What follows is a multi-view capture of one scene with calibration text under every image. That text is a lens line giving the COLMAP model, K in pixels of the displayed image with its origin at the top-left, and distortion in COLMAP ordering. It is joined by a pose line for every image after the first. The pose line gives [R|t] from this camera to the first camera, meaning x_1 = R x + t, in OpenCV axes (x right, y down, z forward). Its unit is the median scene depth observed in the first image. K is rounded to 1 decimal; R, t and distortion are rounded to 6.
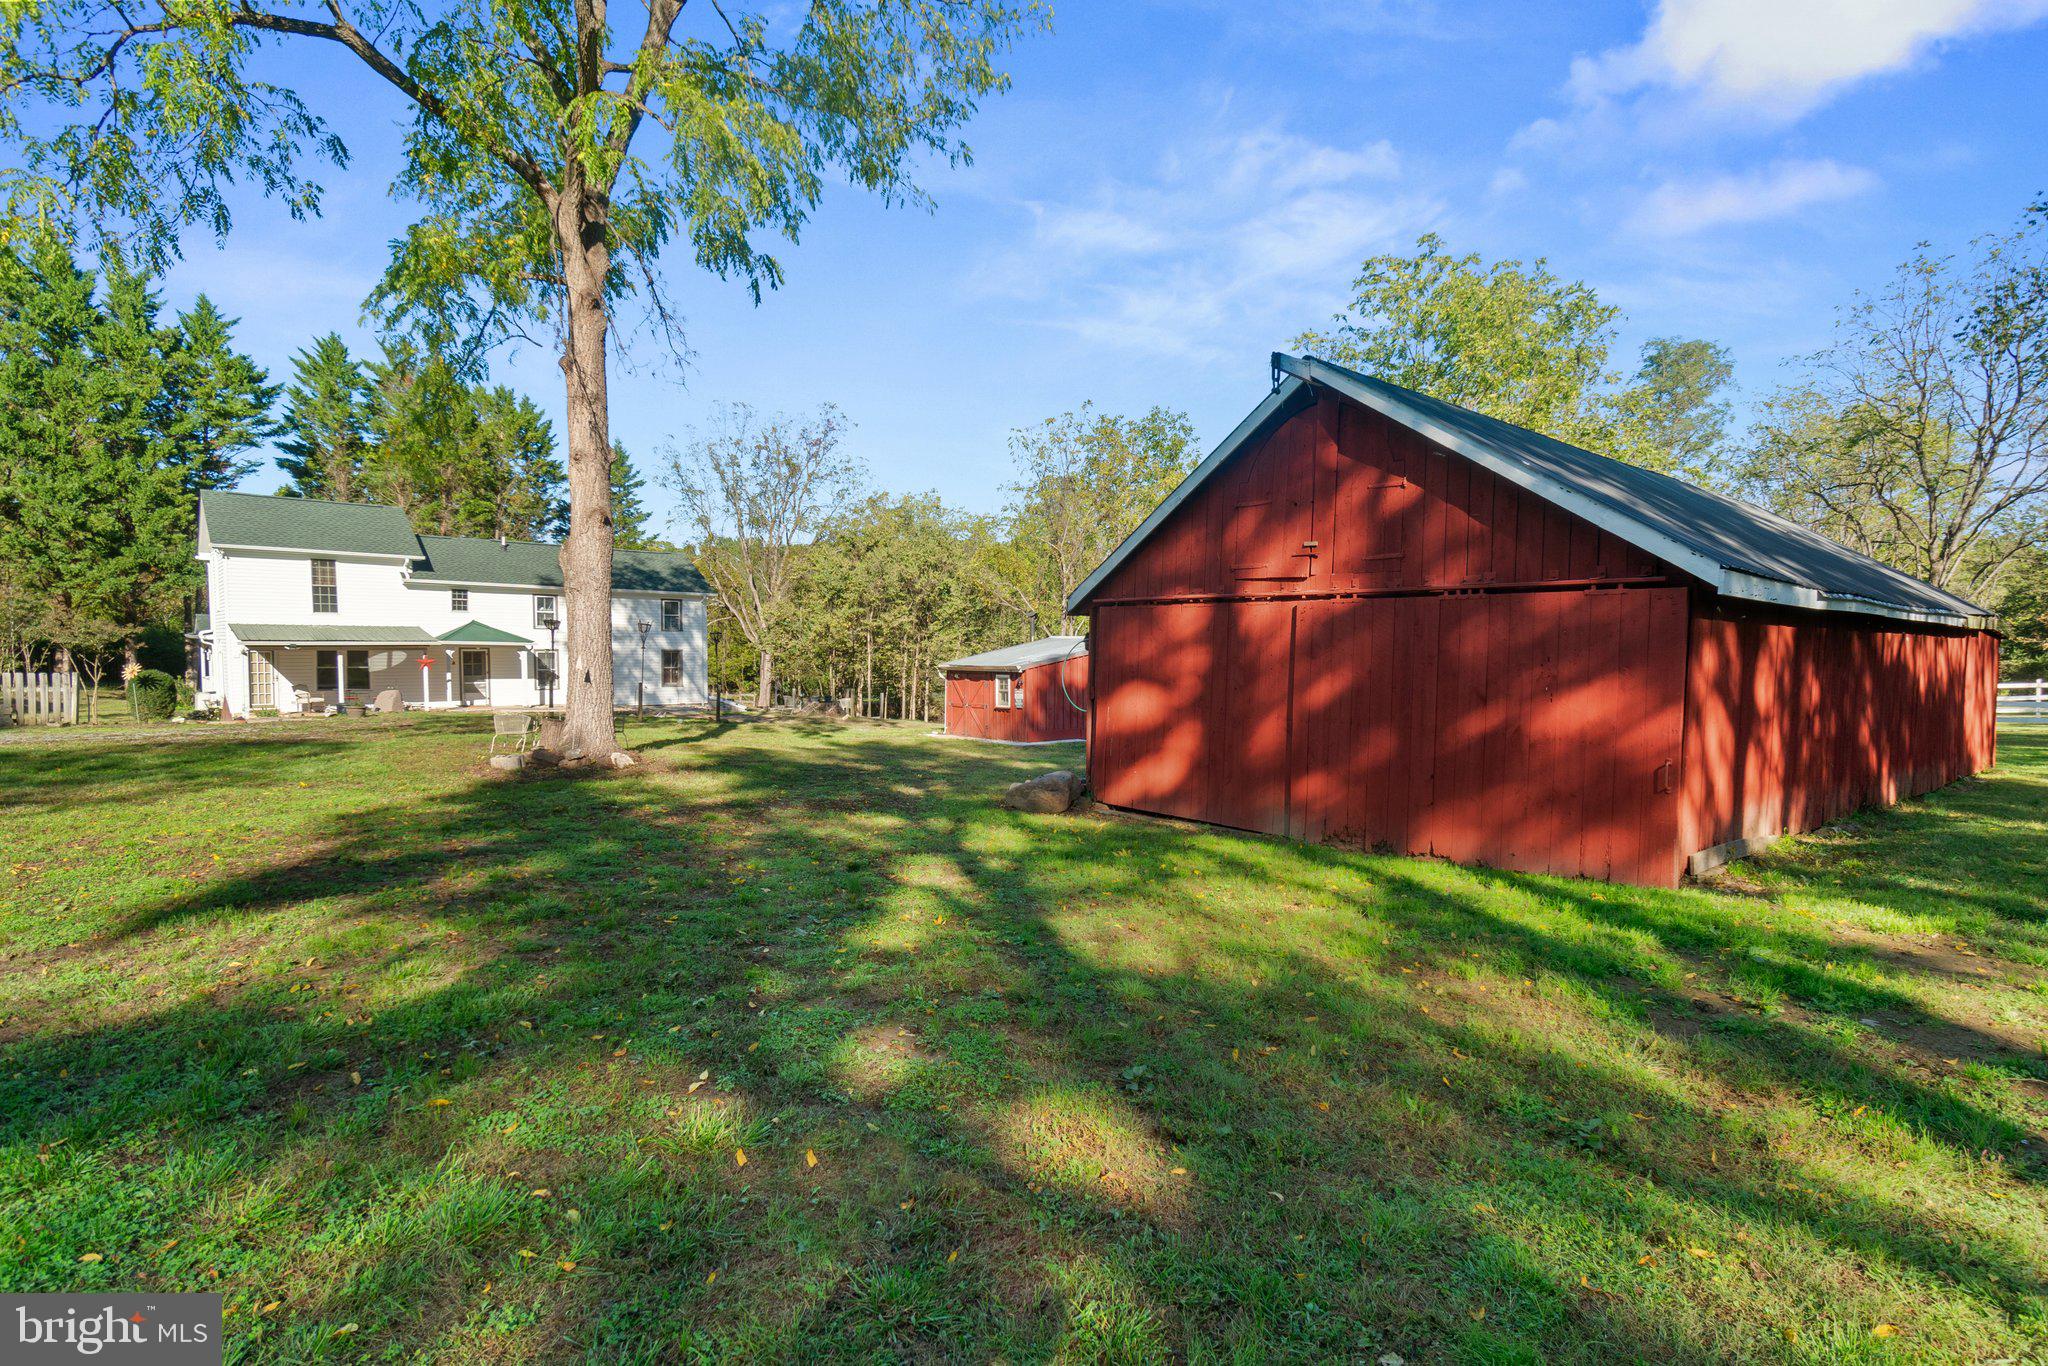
lens RADIAL K [[967.4, 0, 1026.8], [0, 967.4, 684.1], [0, 0, 1]] dist [-0.012873, -0.000123]
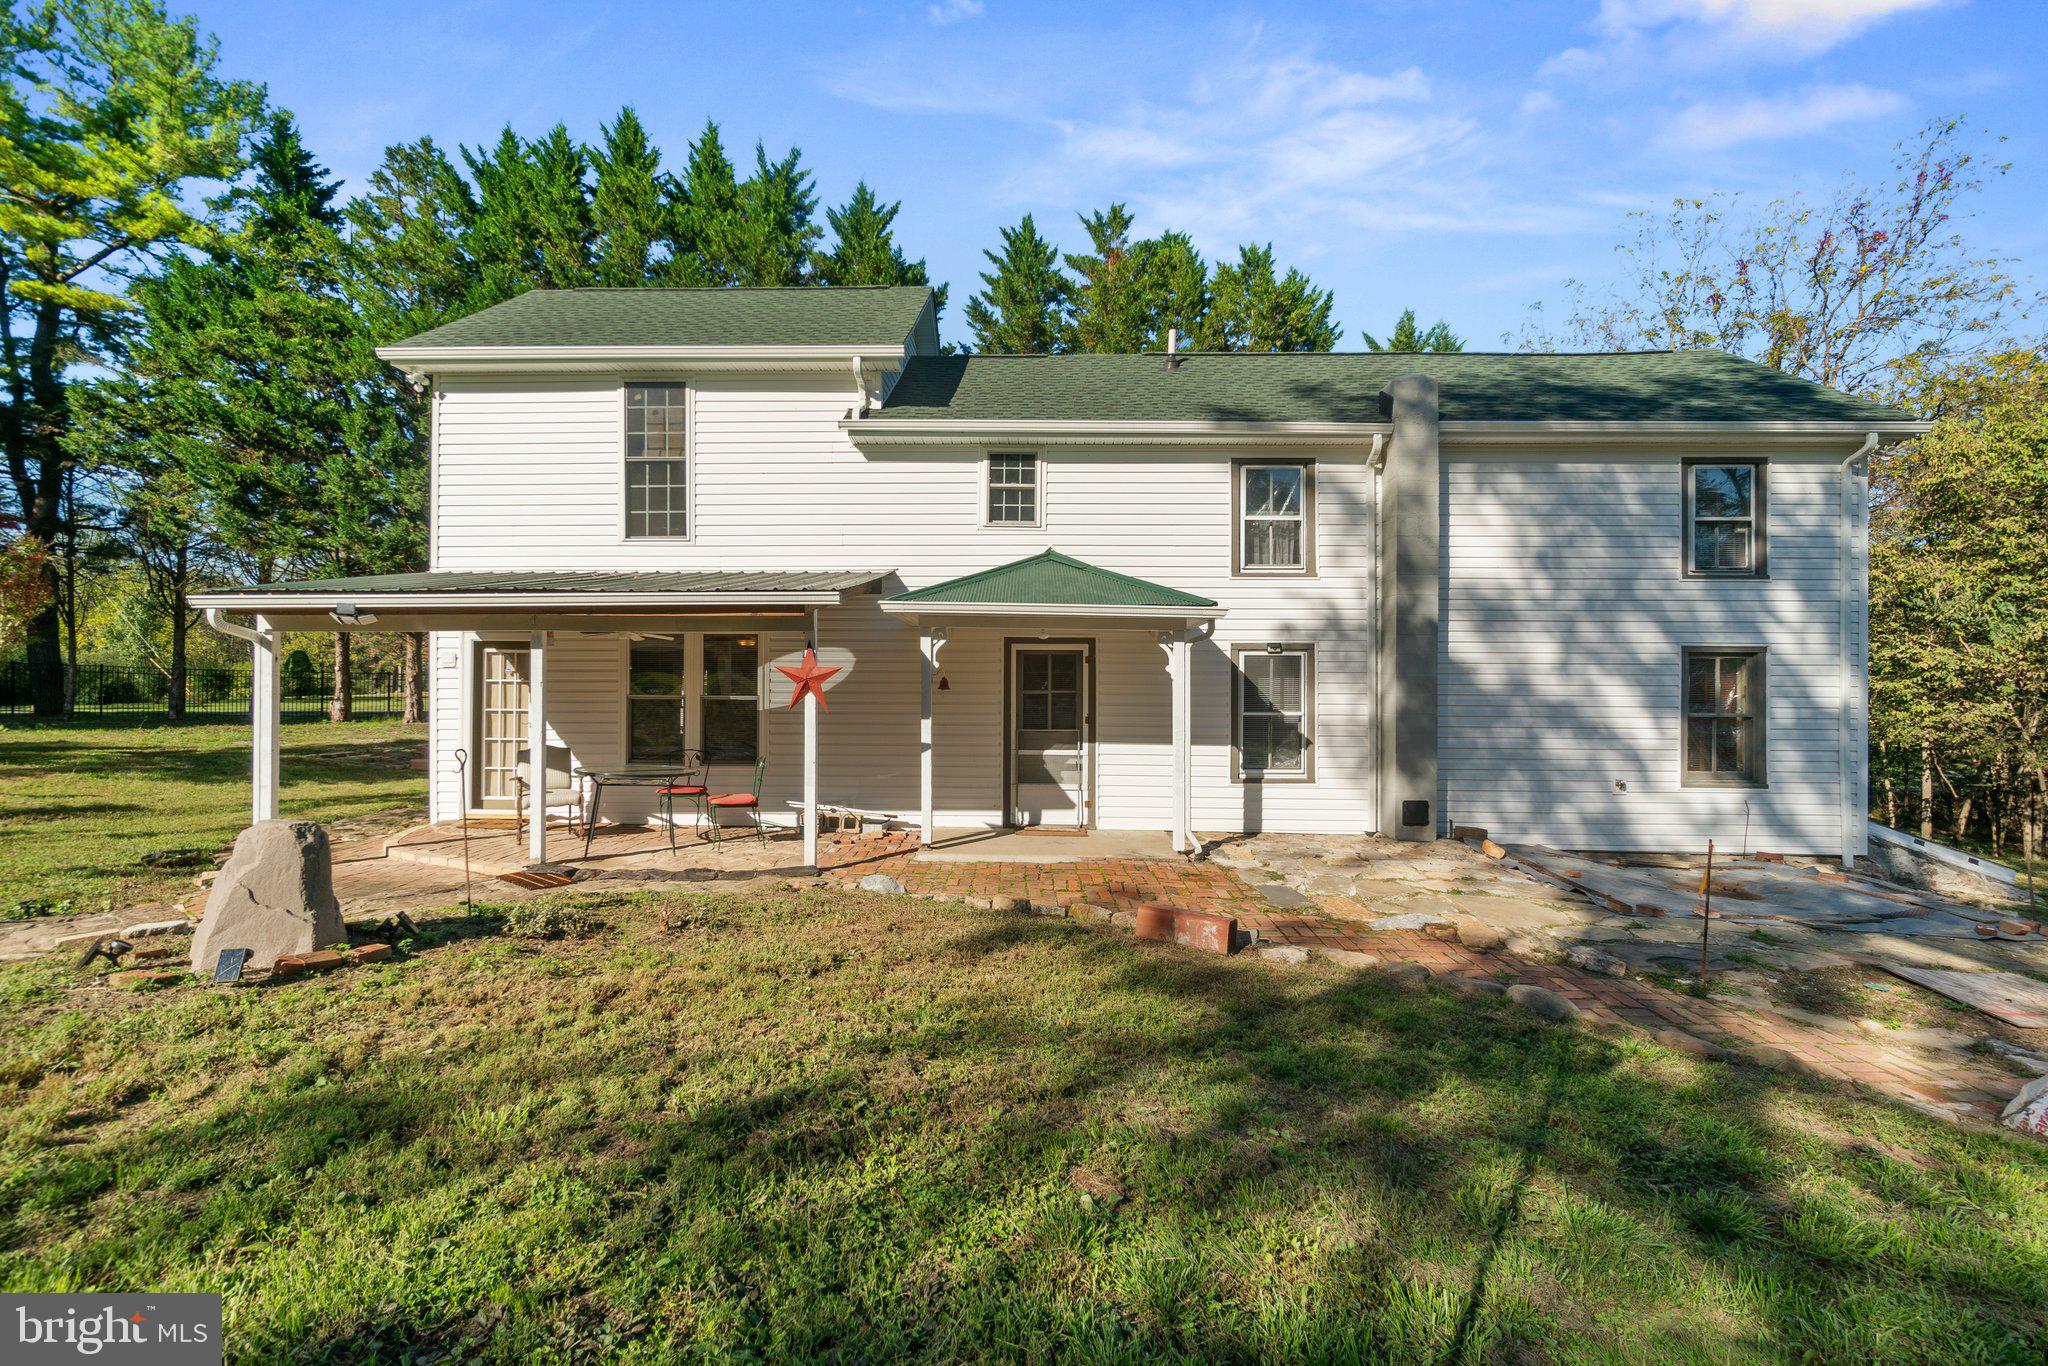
lens RADIAL K [[872.7, 0, 1039.9], [0, 872.7, 693.7], [0, 0, 1]] dist [-0.004024, -0.000569]
pose [[0.702861, -0.003634, -0.711317, -0.380786], [-0.024721, 0.999258, -0.029532, -0.012167], [0.710897, 0.038341, 0.702250, 0.808801]]
